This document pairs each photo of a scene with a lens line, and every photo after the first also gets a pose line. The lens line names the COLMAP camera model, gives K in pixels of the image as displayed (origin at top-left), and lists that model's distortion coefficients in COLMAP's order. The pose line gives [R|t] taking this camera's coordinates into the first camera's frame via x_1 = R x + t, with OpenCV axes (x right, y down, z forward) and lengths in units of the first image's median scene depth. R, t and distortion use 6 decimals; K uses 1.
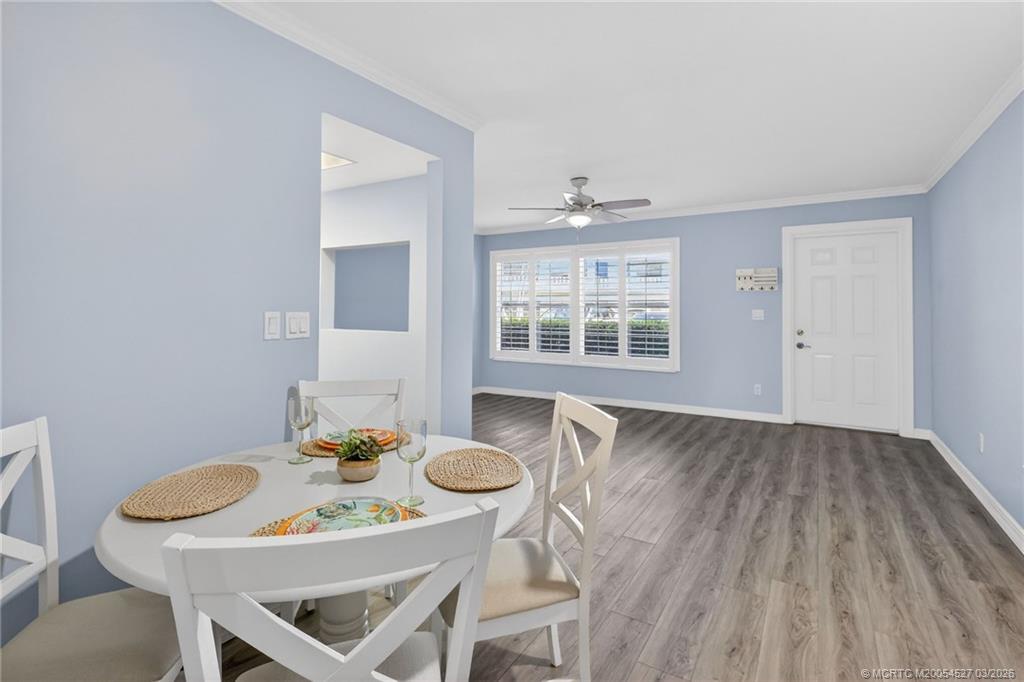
lens RADIAL K [[480.3, 0, 513.9], [0, 480.3, 299.9], [0, 0, 1]] dist [0.001673, 0.000176]
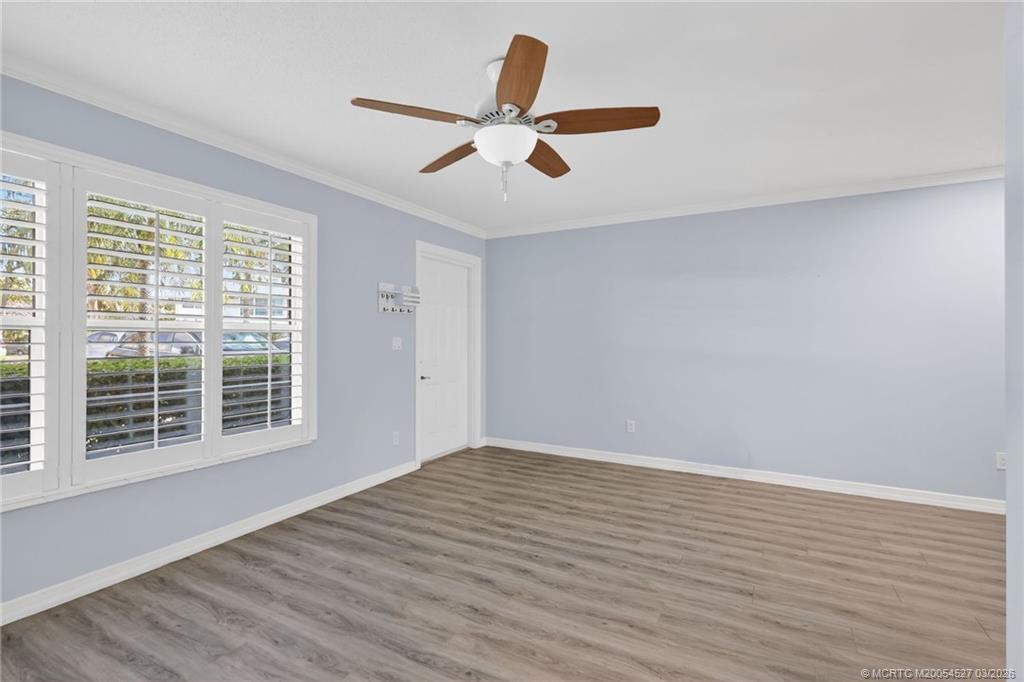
lens RADIAL K [[481.1, 0, 508.8], [0, 481.1, 339.4], [0, 0, 1]] dist [0.000172, 0.000193]
pose [[-0.058176, -0.002127, 0.998304, -0.291633], [-0.023762, 0.999717, 0.000745, 0.018913], [-0.998024, -0.023678, -0.058210, 0.861623]]
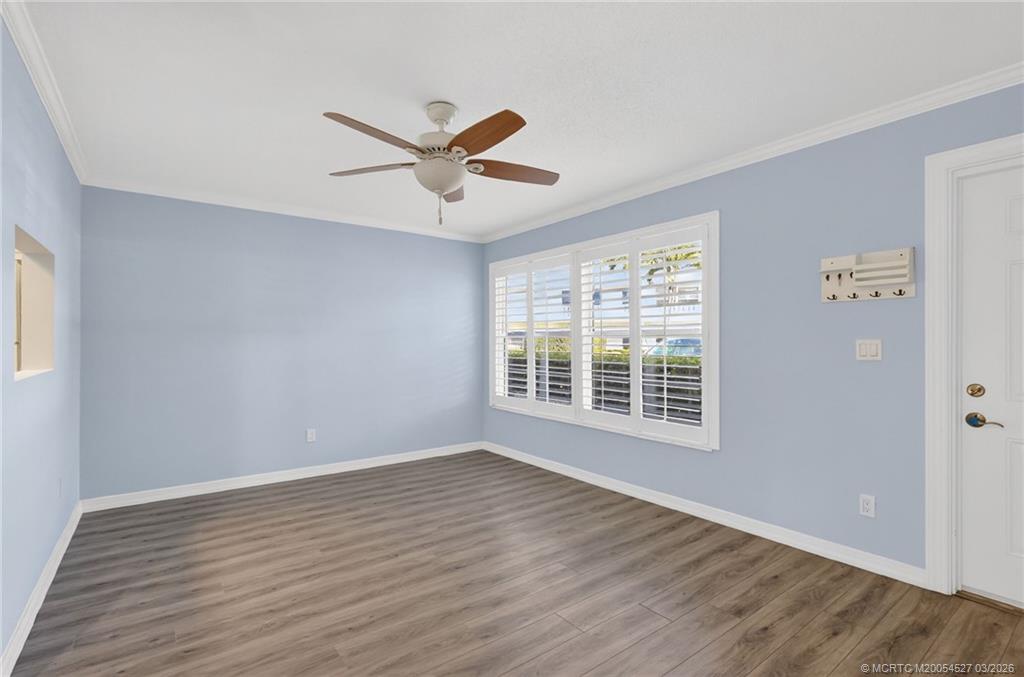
lens RADIAL K [[475.4, 0, 512.0], [0, 475.4, 338.5], [0, 0, 1]] dist [-0.002145, 0.000243]
pose [[0.934591, -0.005316, -0.355684, 0.344086], [0.010869, 0.999848, 0.013613, 0.009267], [0.355557, -0.016589, 0.934507, 0.430814]]
